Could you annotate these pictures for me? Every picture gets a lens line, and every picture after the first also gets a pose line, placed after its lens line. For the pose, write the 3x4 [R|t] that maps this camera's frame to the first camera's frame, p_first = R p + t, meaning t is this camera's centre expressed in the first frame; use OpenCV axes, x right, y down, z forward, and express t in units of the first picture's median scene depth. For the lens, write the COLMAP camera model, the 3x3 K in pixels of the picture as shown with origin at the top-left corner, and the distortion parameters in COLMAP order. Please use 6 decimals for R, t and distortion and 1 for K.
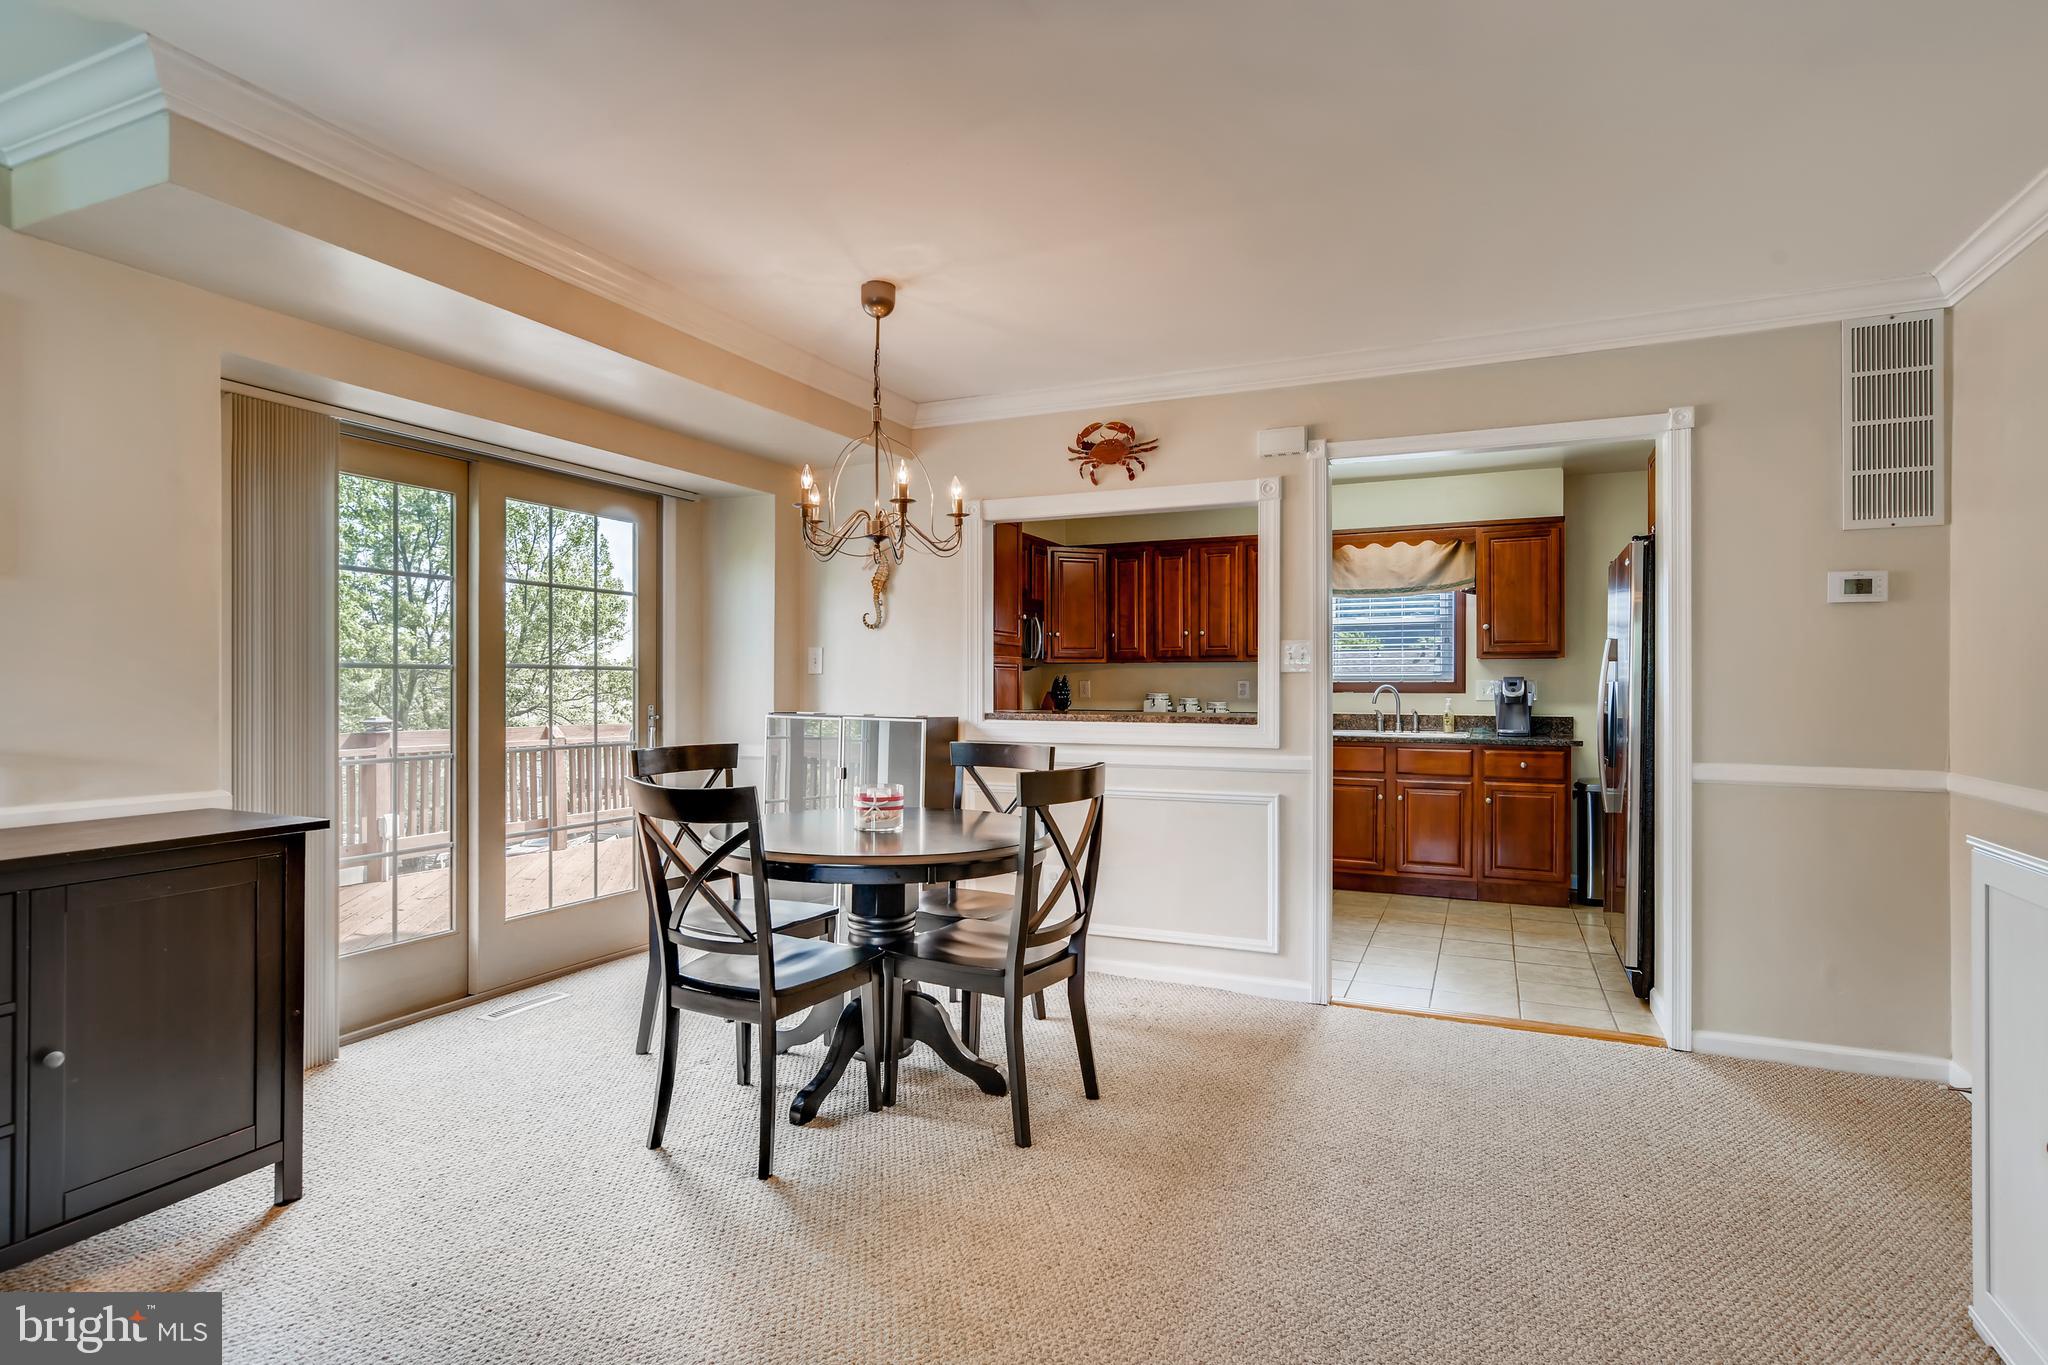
lens RADIAL K [[1037.4, 0, 1020.7], [0, 1037.4, 682.2], [0, 0, 1]] dist [-0.005006, 0.003467]
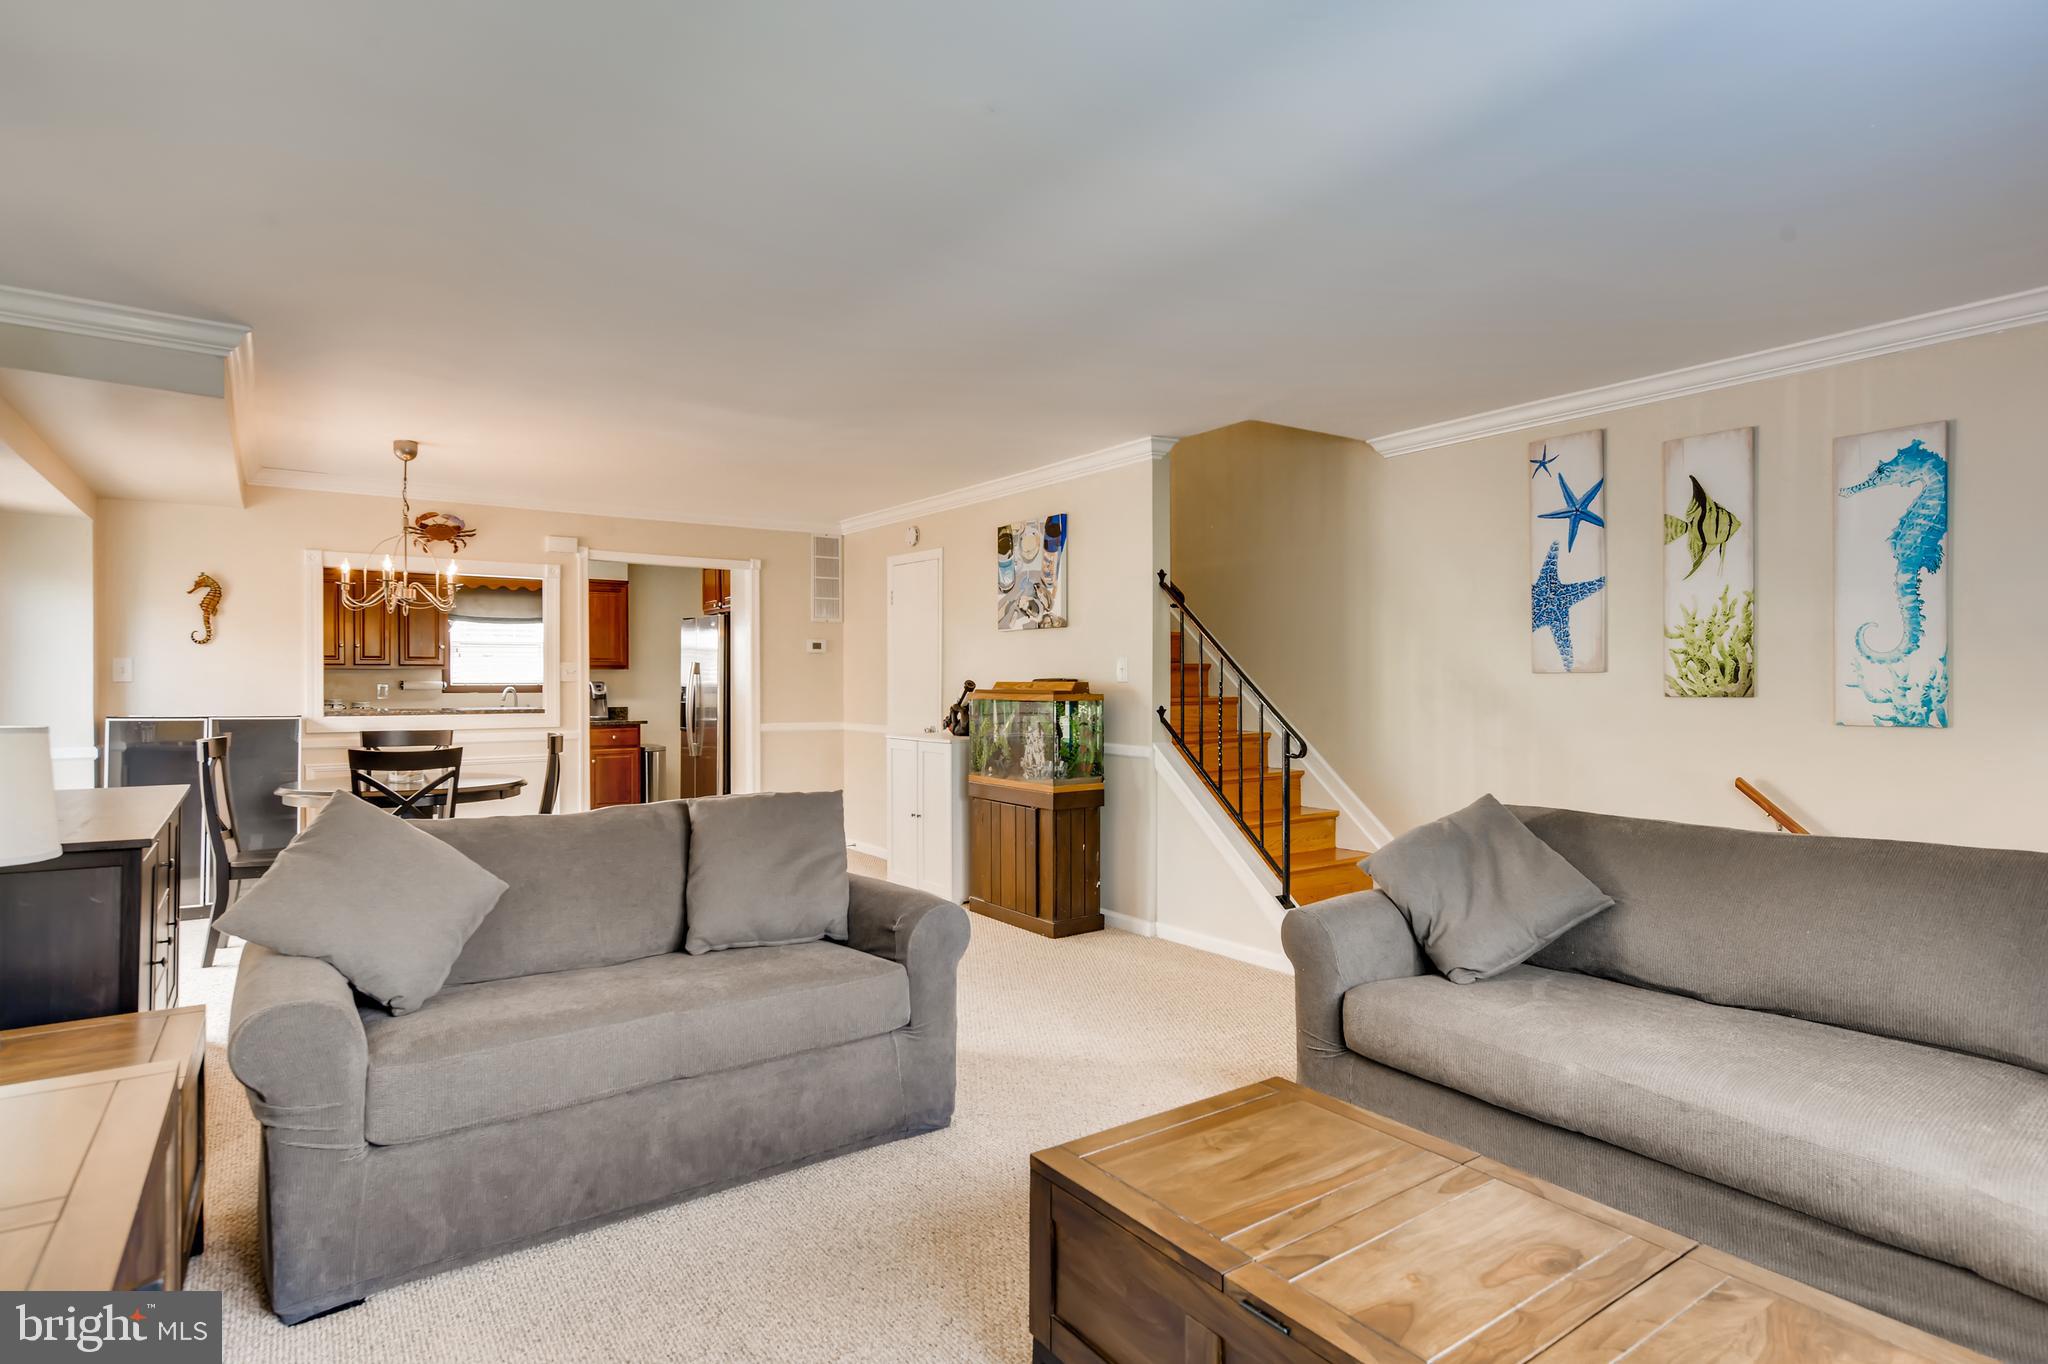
lens RADIAL K [[1037.4, 0, 1022.2], [0, 1037.4, 675.5], [0, 0, 1]] dist [-0.005006, 0.003467]
pose [[0.502771, 0.002400, 0.864416, -0.547084], [0.000591, 0.999995, -0.003120, -0.008772], [-0.864420, 0.002080, 0.502767, -0.326373]]
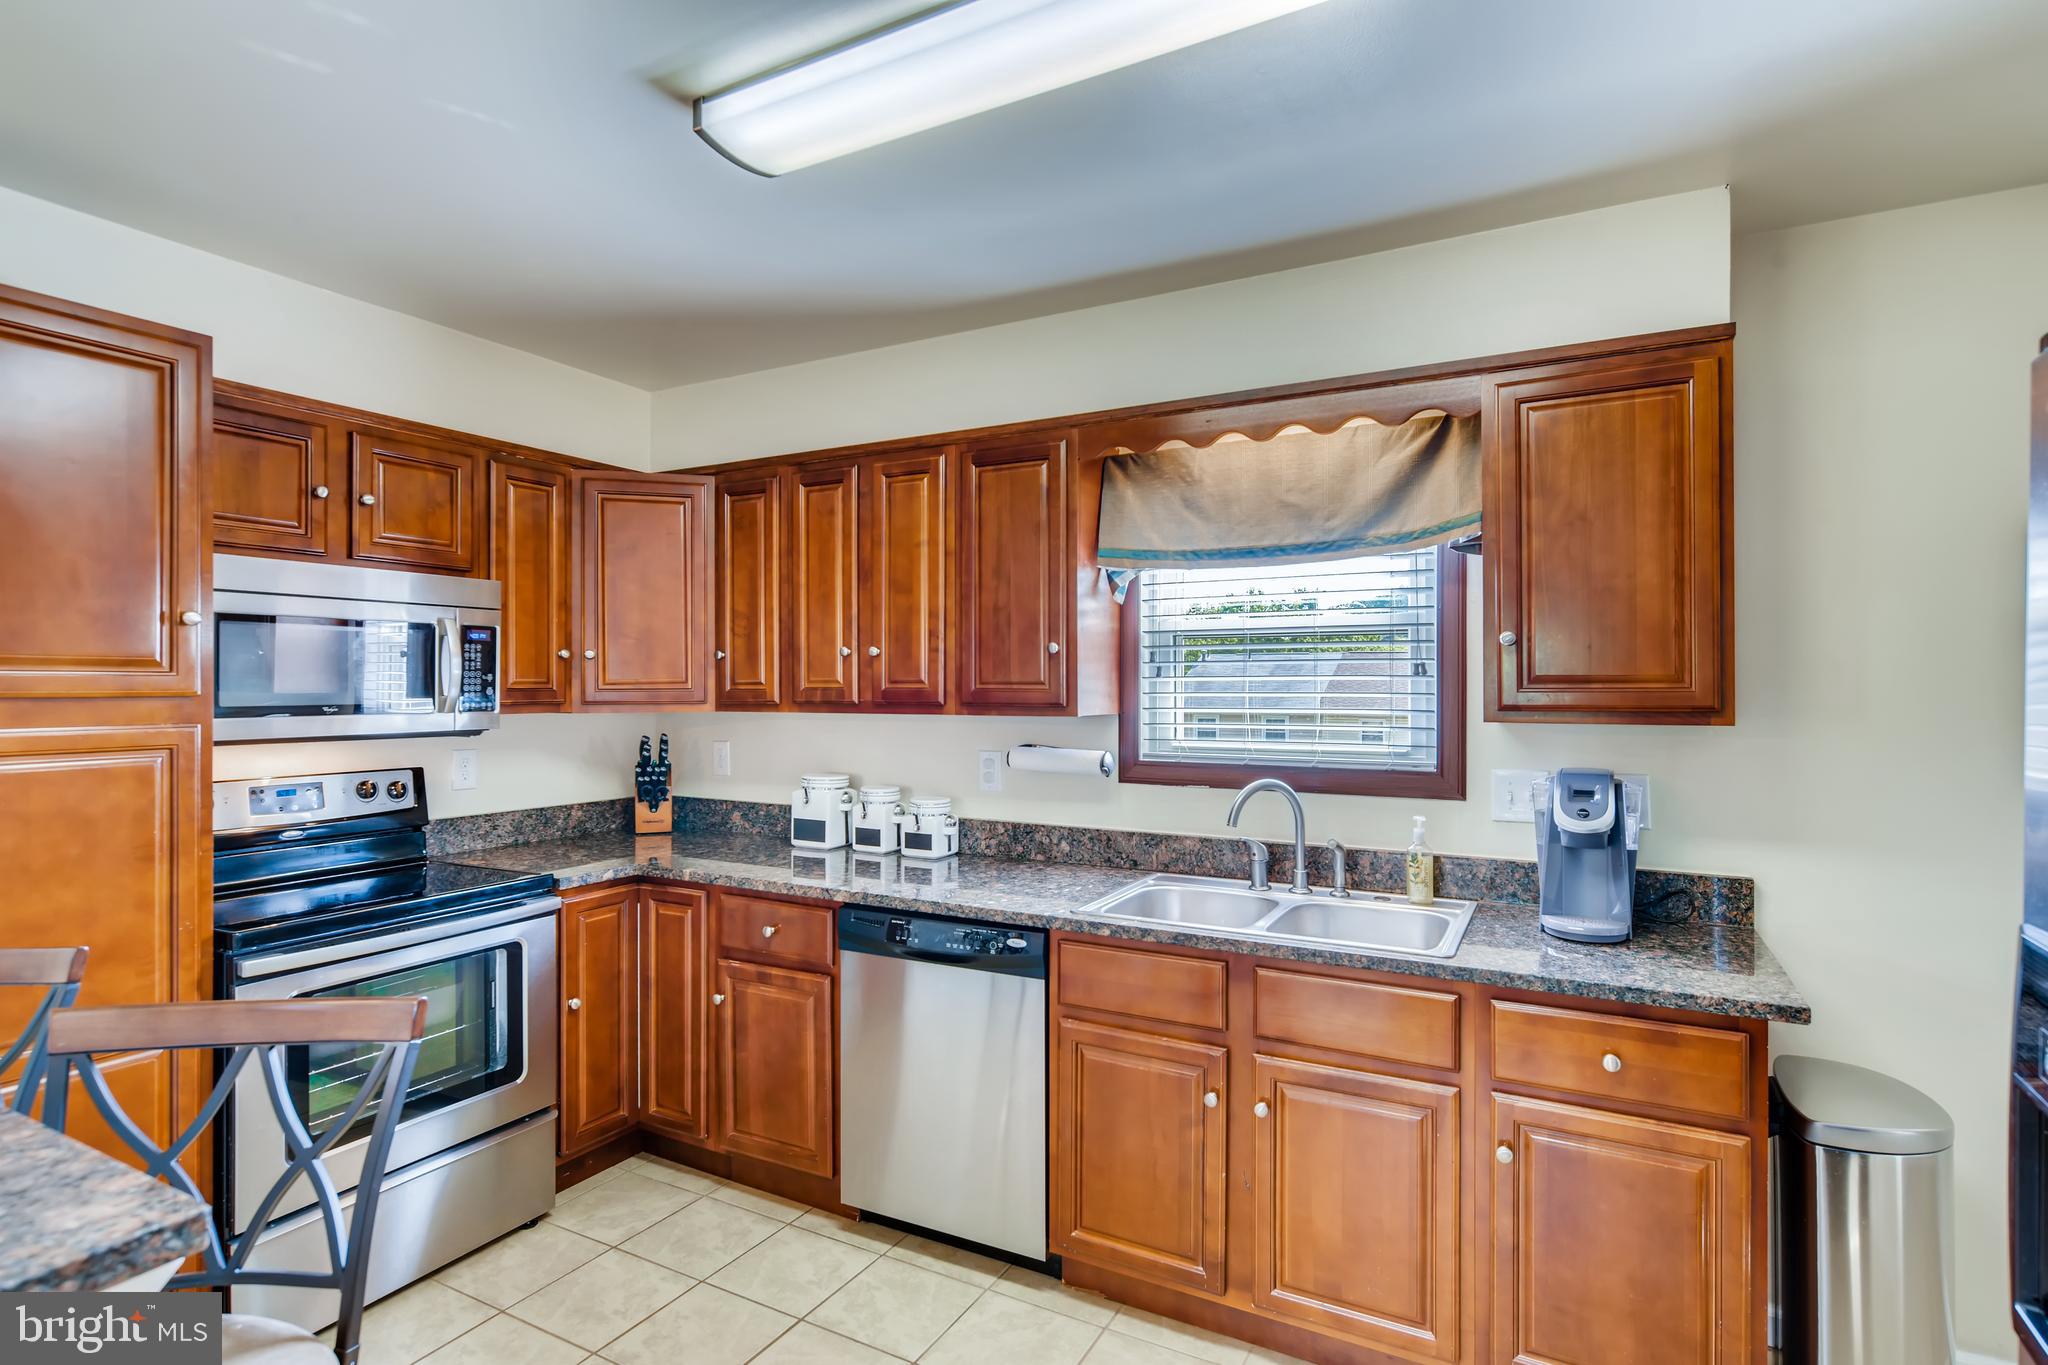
lens RADIAL K [[1037.4, 0, 1017.0], [0, 1037.4, 677.5], [0, 0, 1]] dist [-0.005006, 0.003467]
pose [[0.997370, -0.002329, -0.072447, 0.303459], [0.002385, 0.999997, 0.000696, -0.040513], [0.072445, -0.000867, 0.997372, 0.623191]]
